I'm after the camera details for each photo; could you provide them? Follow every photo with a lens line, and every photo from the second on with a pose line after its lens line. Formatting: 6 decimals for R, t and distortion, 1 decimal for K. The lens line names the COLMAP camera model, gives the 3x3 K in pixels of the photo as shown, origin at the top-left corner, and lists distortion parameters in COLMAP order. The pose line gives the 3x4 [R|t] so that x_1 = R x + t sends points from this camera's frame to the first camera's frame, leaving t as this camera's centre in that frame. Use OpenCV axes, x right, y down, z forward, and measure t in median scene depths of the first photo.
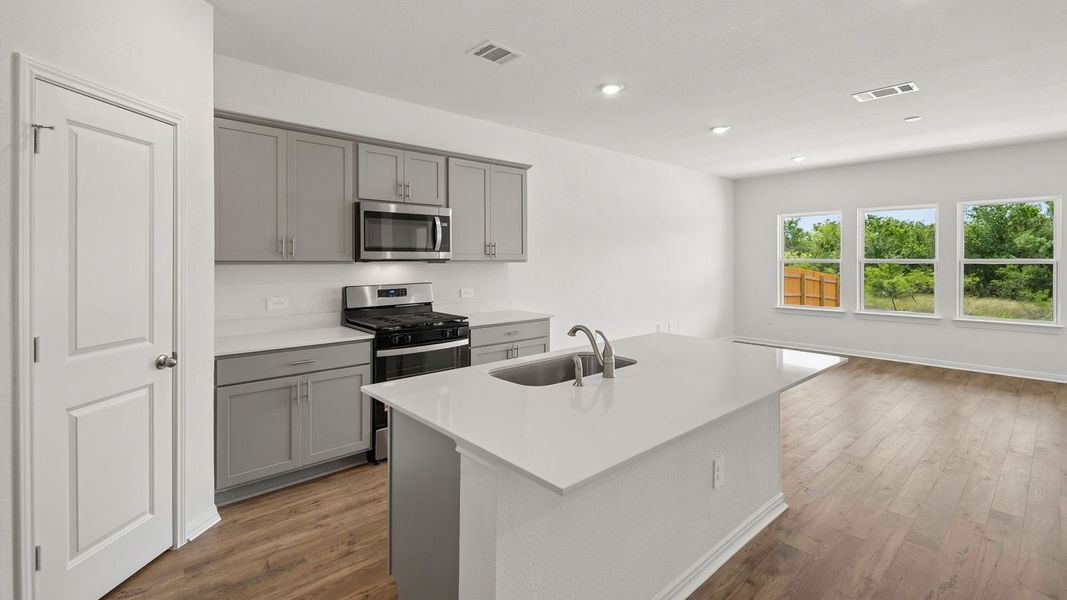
lens RADIAL K [[474.3, 0, 532.2], [0, 474.3, 262.3], [0, 0, 1]] dist [0.001903, -0.000252]
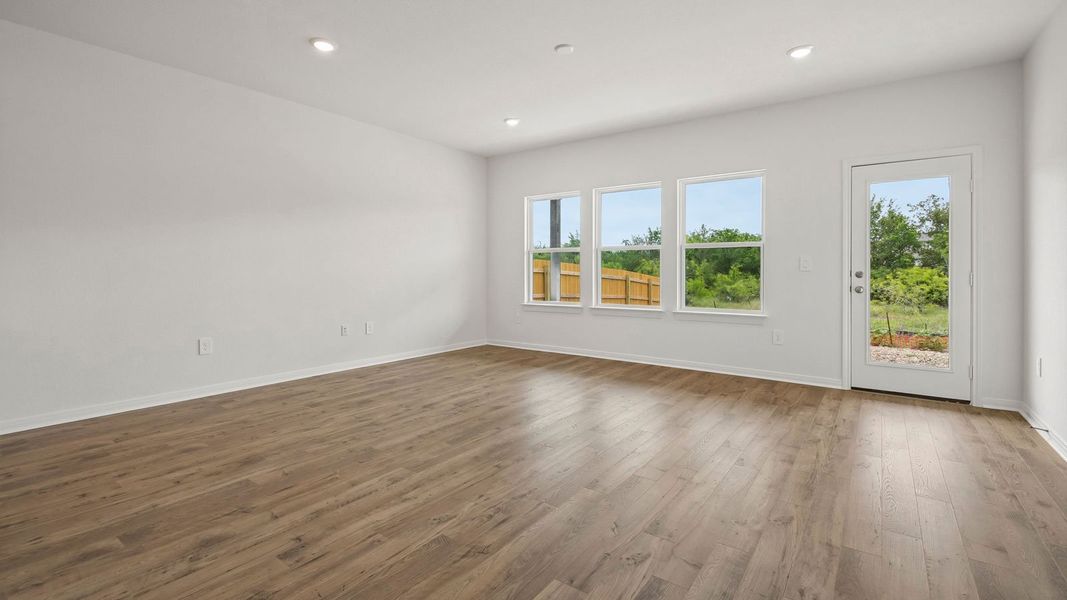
lens RADIAL K [[471.1, 0, 534.1], [0, 471.1, 282.1], [0, 0, 1]] dist [0.011608, -0.000020]
pose [[0.978717, -0.004129, 0.205172, 0.725008], [0.000495, 0.999842, 0.017761, 0.079686], [-0.205213, -0.017281, 0.978565, 0.316588]]
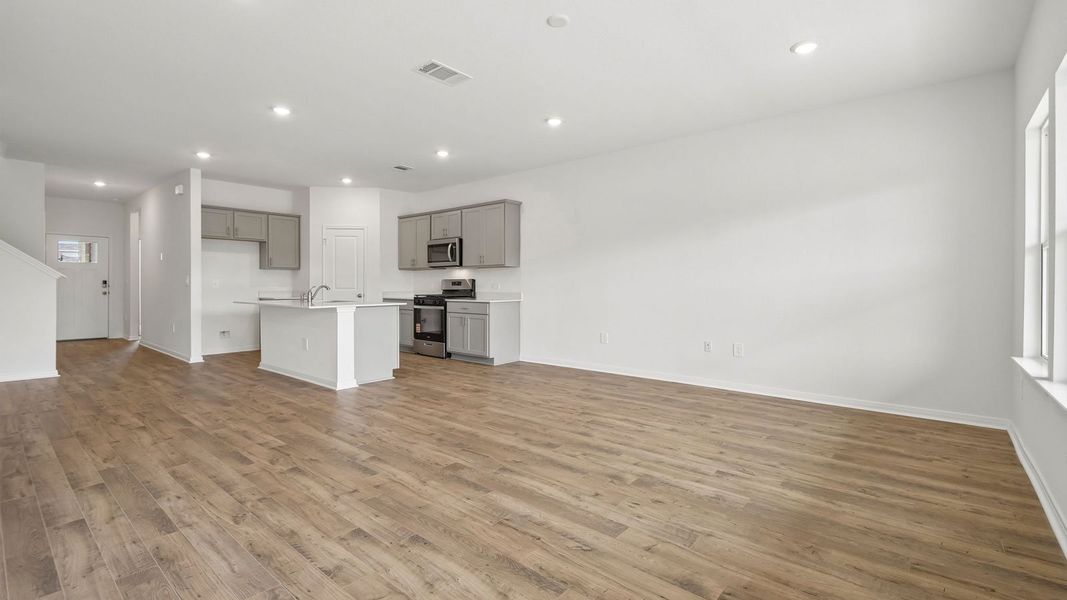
lens RADIAL K [[475.4, 0, 533.5], [0, 475.4, 300.0], [0, 0, 1]] dist [0.000619, -0.000157]
pose [[0.132600, 0.028982, -0.990746, 1.736061], [-0.009057, 0.999566, 0.028028, 0.075066], [0.991128, 0.005256, 0.132805, 1.064687]]
